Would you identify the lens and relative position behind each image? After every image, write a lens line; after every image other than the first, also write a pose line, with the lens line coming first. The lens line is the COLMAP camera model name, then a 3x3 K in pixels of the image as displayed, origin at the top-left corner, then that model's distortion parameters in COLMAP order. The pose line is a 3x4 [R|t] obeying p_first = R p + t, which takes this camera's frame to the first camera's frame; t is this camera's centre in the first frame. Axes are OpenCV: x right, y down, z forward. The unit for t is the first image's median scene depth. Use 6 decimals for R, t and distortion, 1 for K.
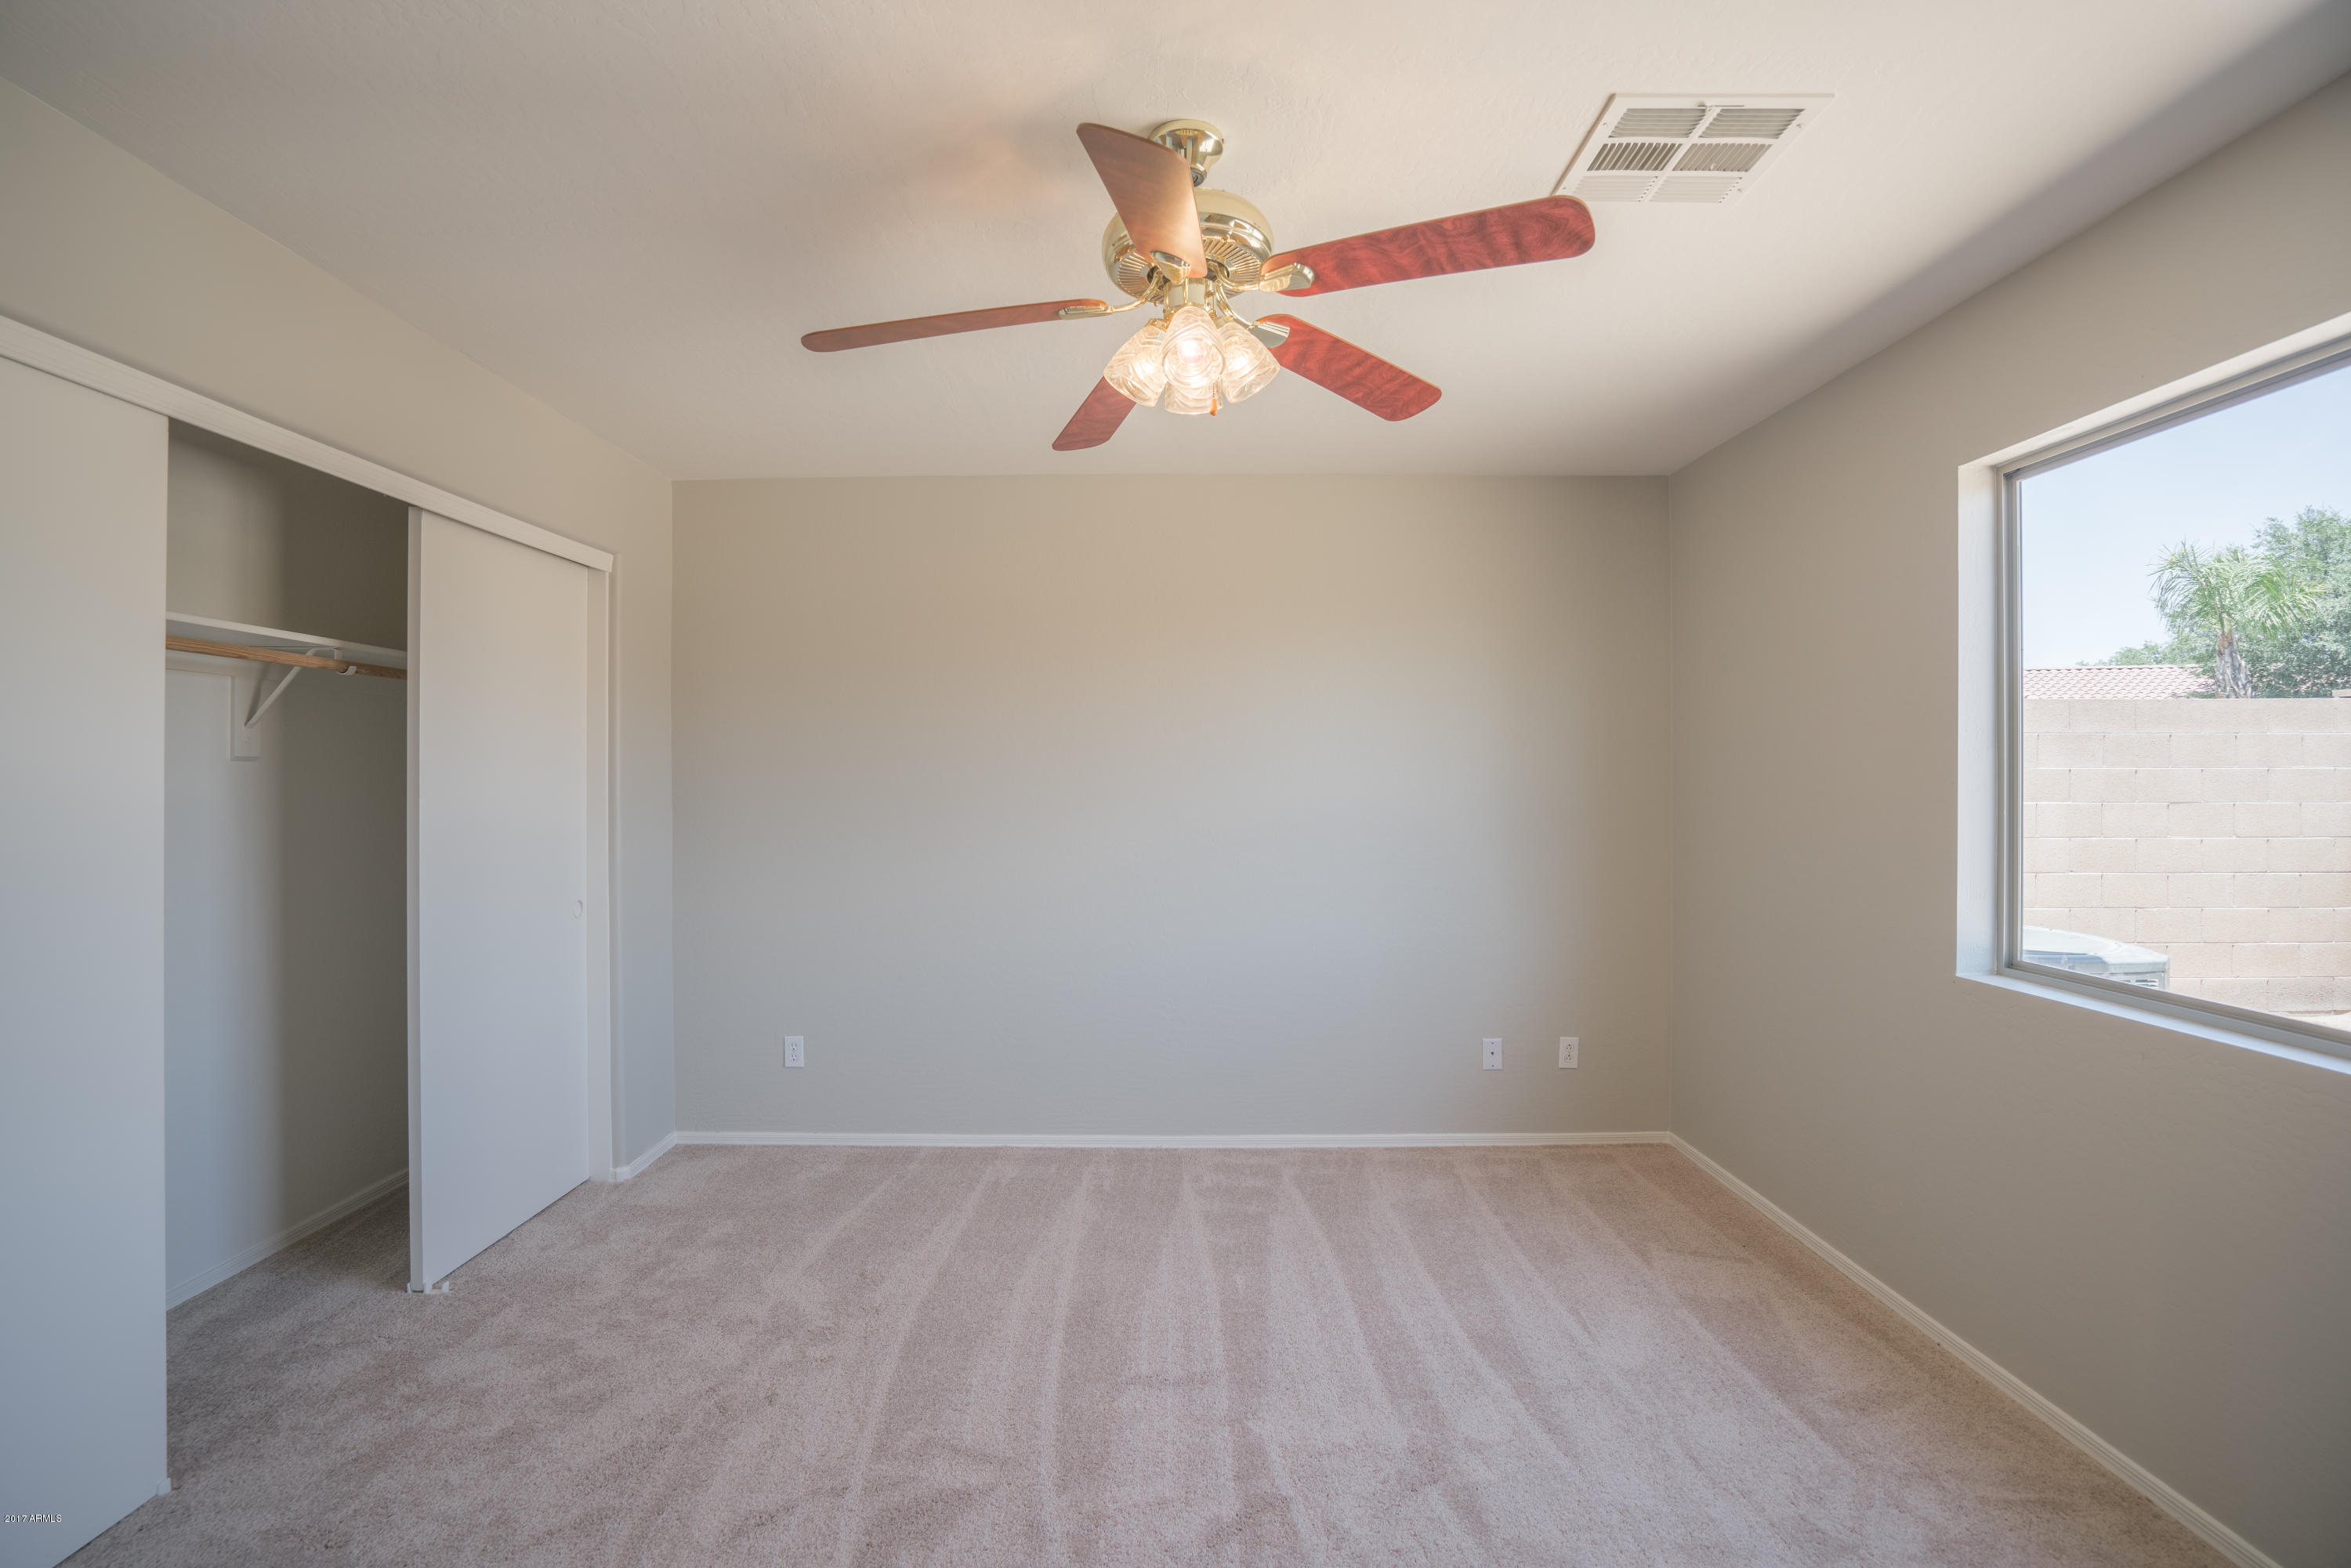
lens RADIAL K [[1119.6, 0, 1162.3], [0, 1119.6, 780.8], [0, 0, 1]] dist [-0.004196, 0.000220]
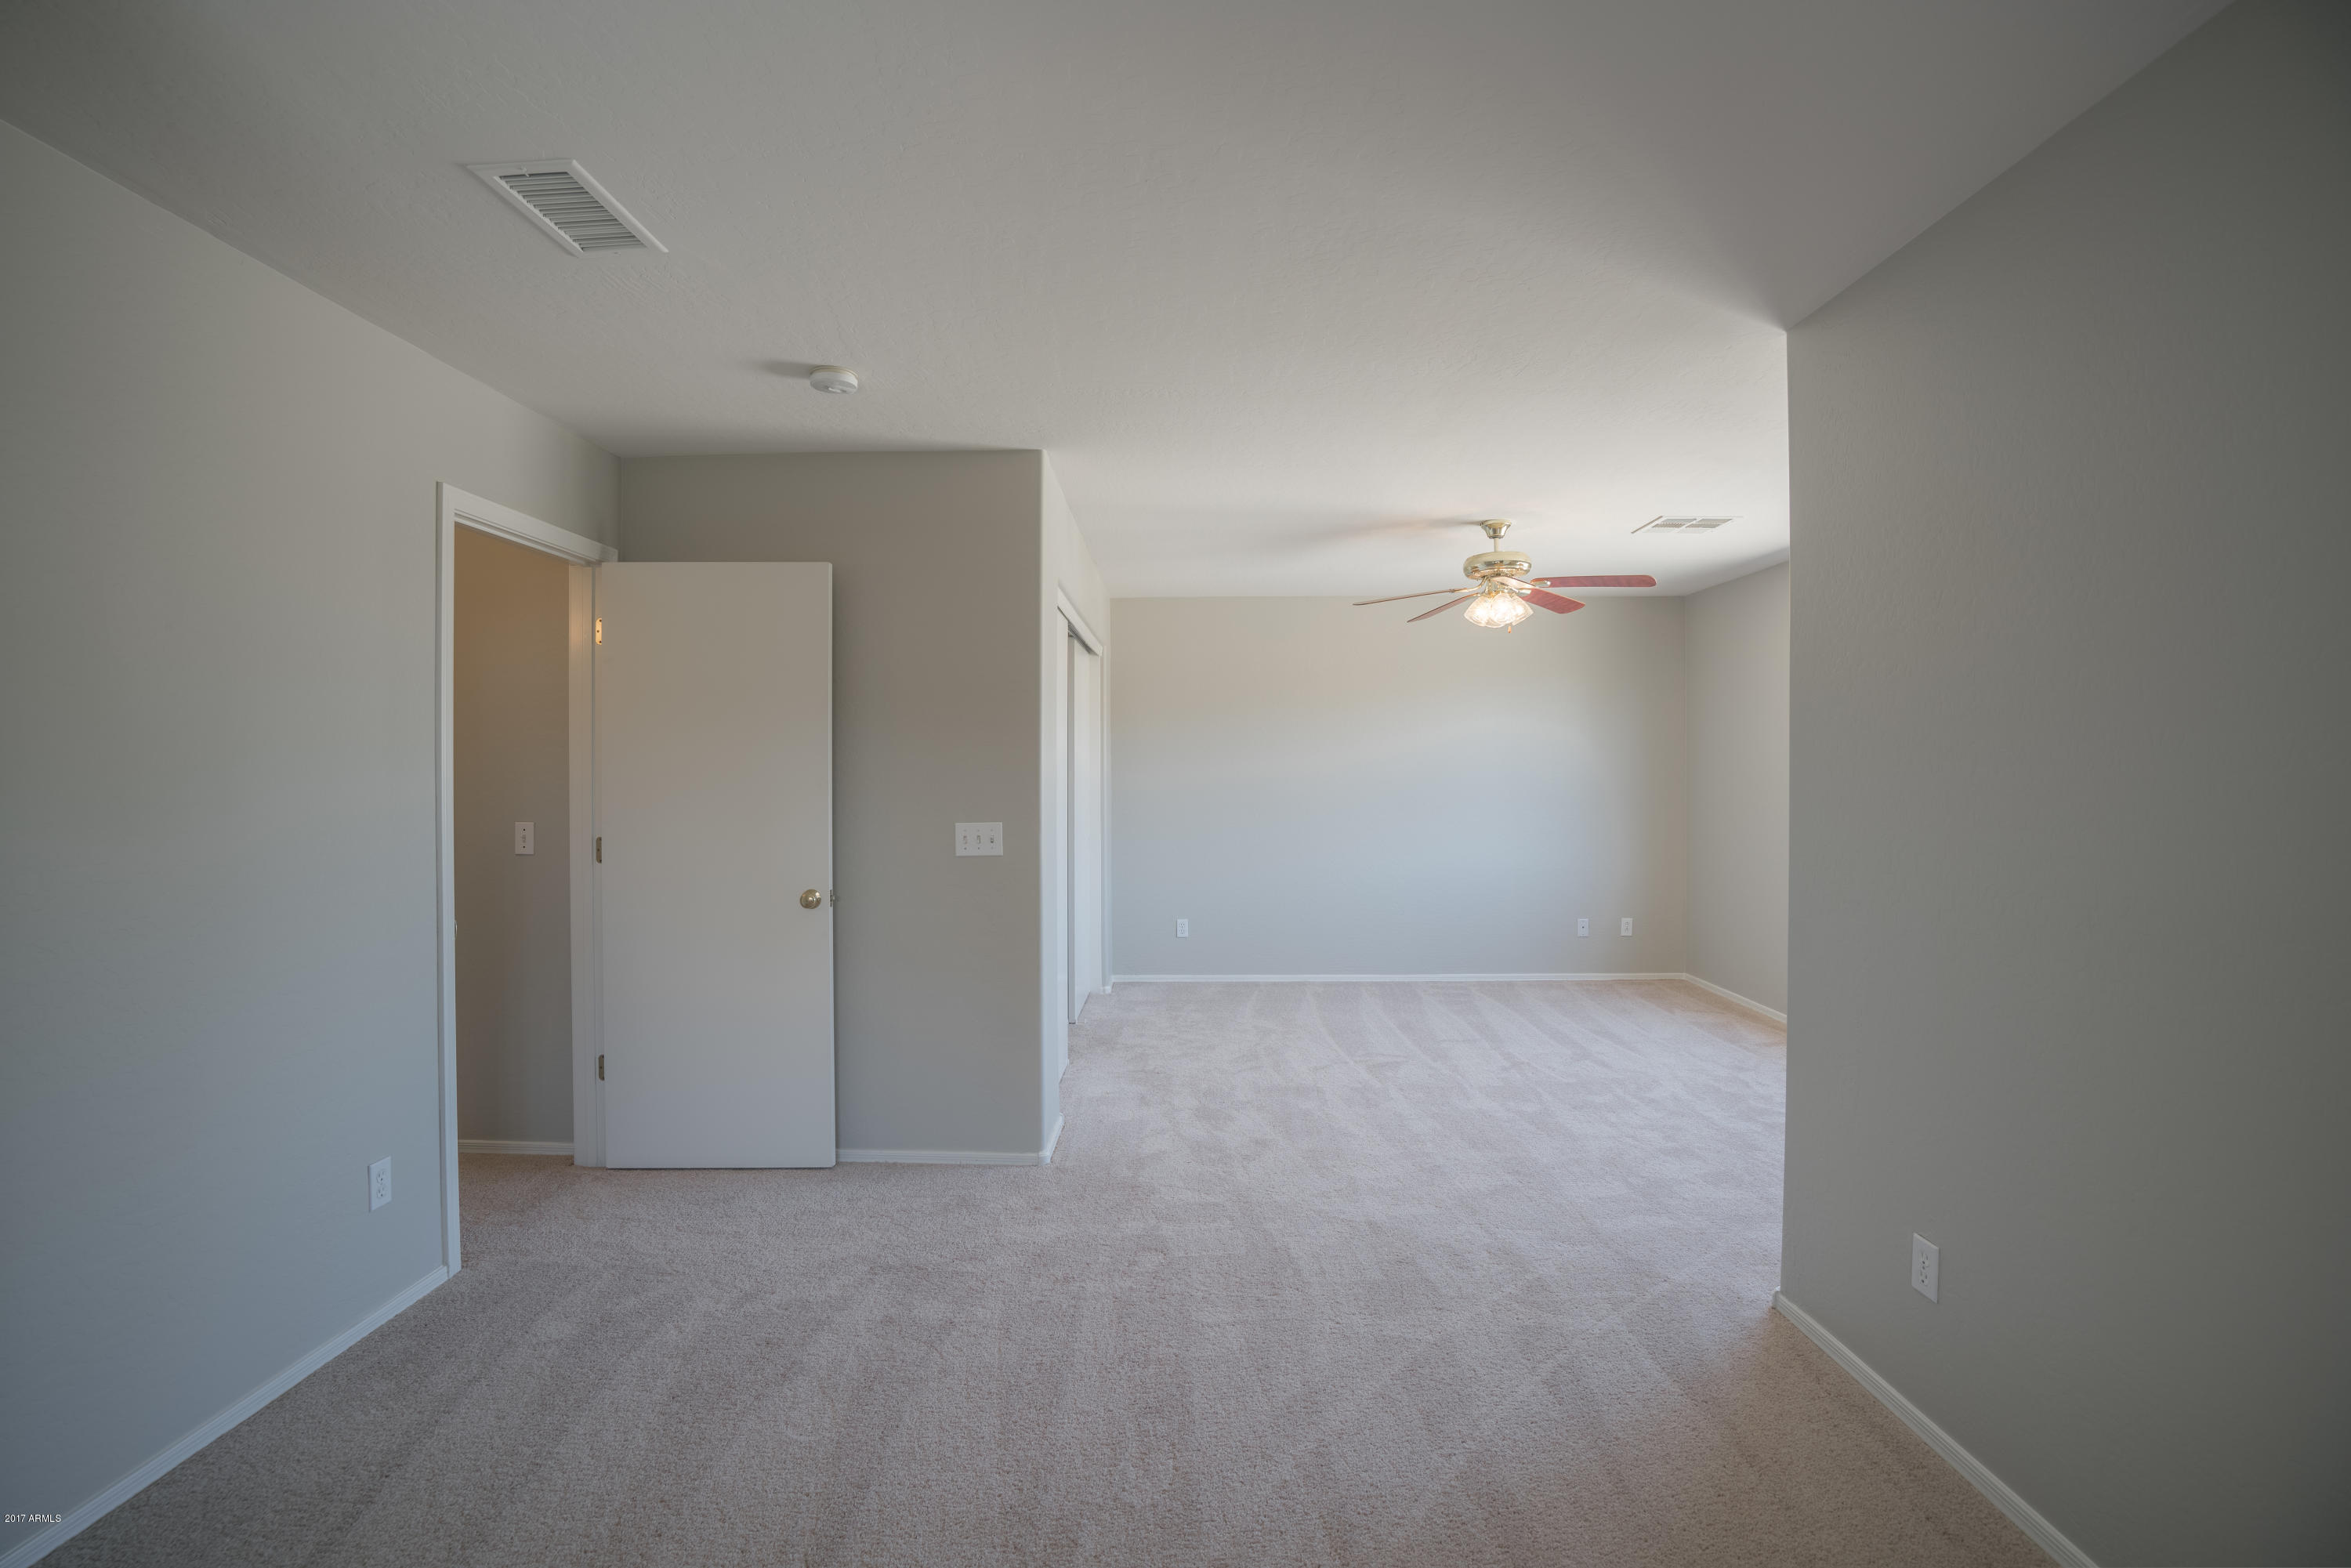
lens RADIAL K [[1119.6, 0, 1195.2], [0, 1119.6, 781.5], [0, 0, 1]] dist [-0.004196, 0.000220]
pose [[0.999948, -0.002685, 0.009798, -0.434495], [0.002612, 0.999968, 0.007536, 0.001162], [-0.009818, -0.007510, 0.999924, -0.981413]]
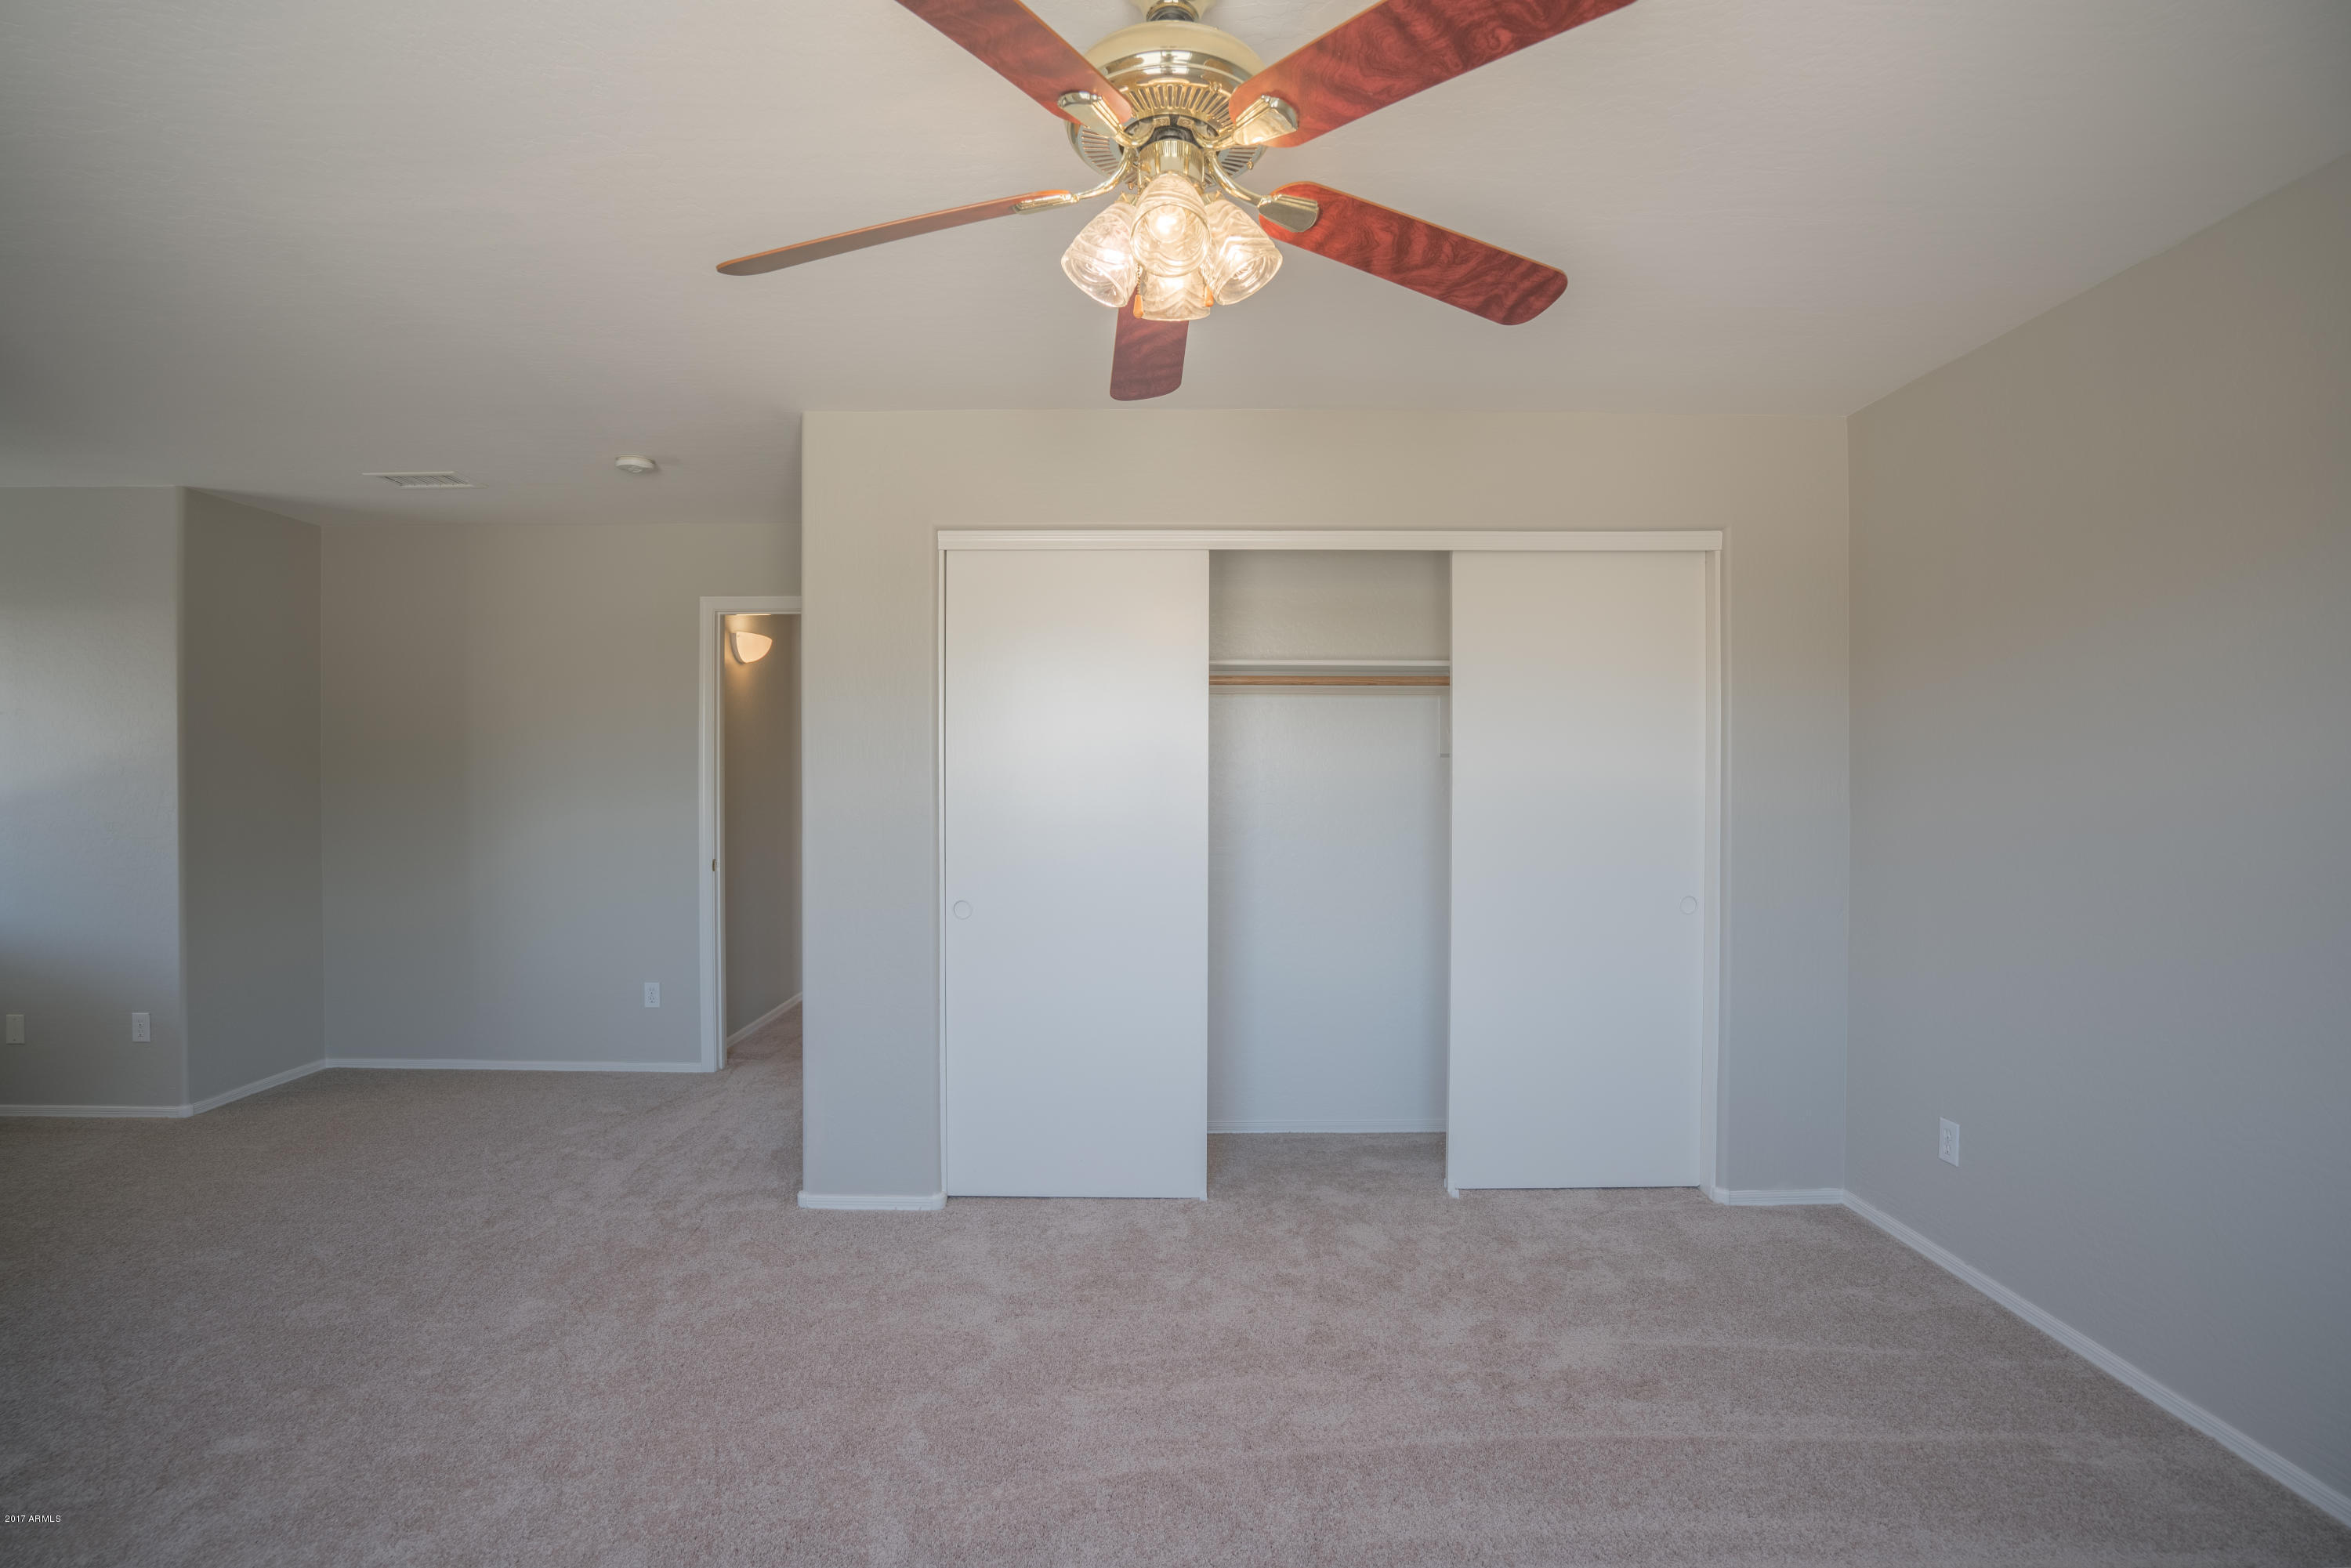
lens RADIAL K [[1119.6, 0, 1175.4], [0, 1119.6, 777.4], [0, 0, 1]] dist [-0.004196, 0.000220]
pose [[0.010889, 0.002642, -0.999937, 0.534744], [-0.002743, 0.999993, 0.002612, 0.003014], [0.999937, 0.002714, 0.010896, 0.650519]]
